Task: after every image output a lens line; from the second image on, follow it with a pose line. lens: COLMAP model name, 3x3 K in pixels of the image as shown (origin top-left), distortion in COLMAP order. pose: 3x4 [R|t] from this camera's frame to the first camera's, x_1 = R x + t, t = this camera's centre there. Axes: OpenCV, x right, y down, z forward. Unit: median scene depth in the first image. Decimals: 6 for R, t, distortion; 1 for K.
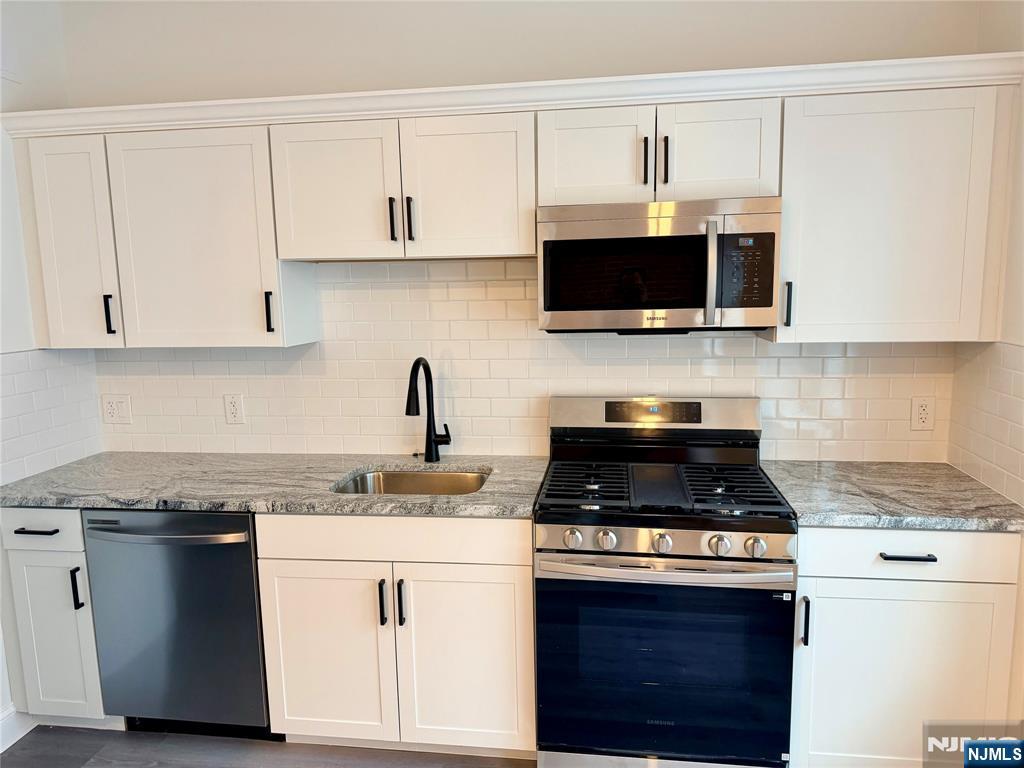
lens RADIAL K [[700.2, 0, 512.0], [0, 700.2, 384.0], [0, 0, 1]] dist [0.086709, -0.123008]
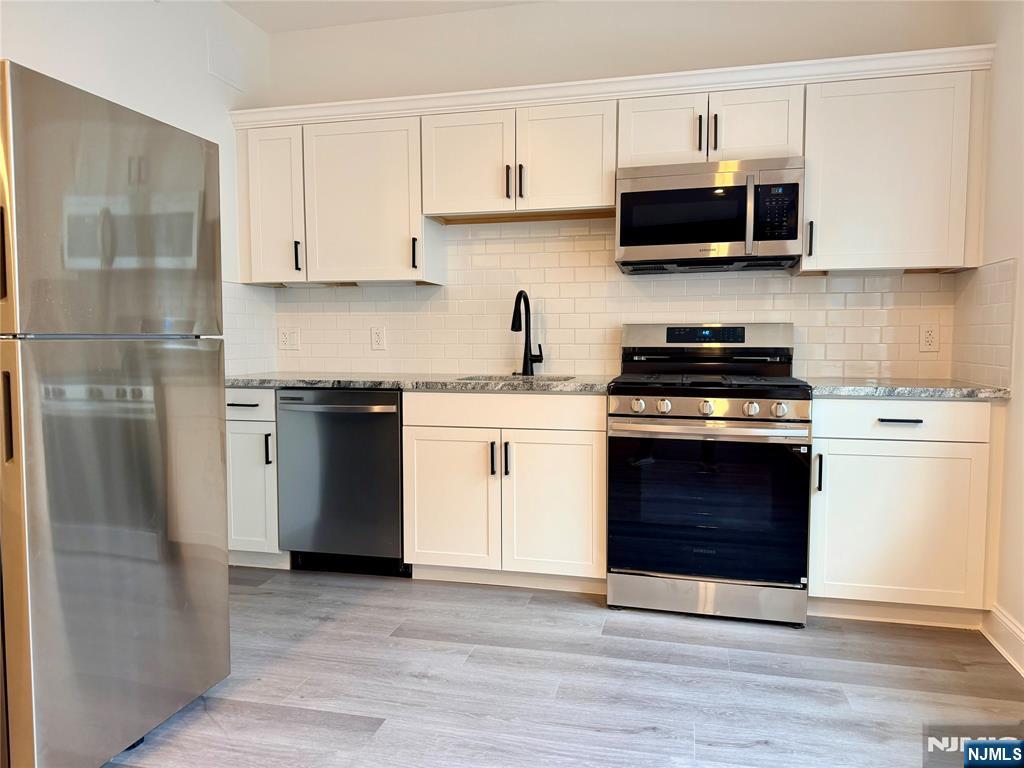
lens RADIAL K [[714.4, 0, 507.9], [0, 714.4, 385.4], [0, 0, 1]] dist [0.140009, -0.230714]
pose [[0.994263, 0.025328, -0.103917, -0.016739], [-0.033438, 0.996466, -0.077055, 0.271790], [0.101598, 0.080088, 0.991597, -0.353957]]
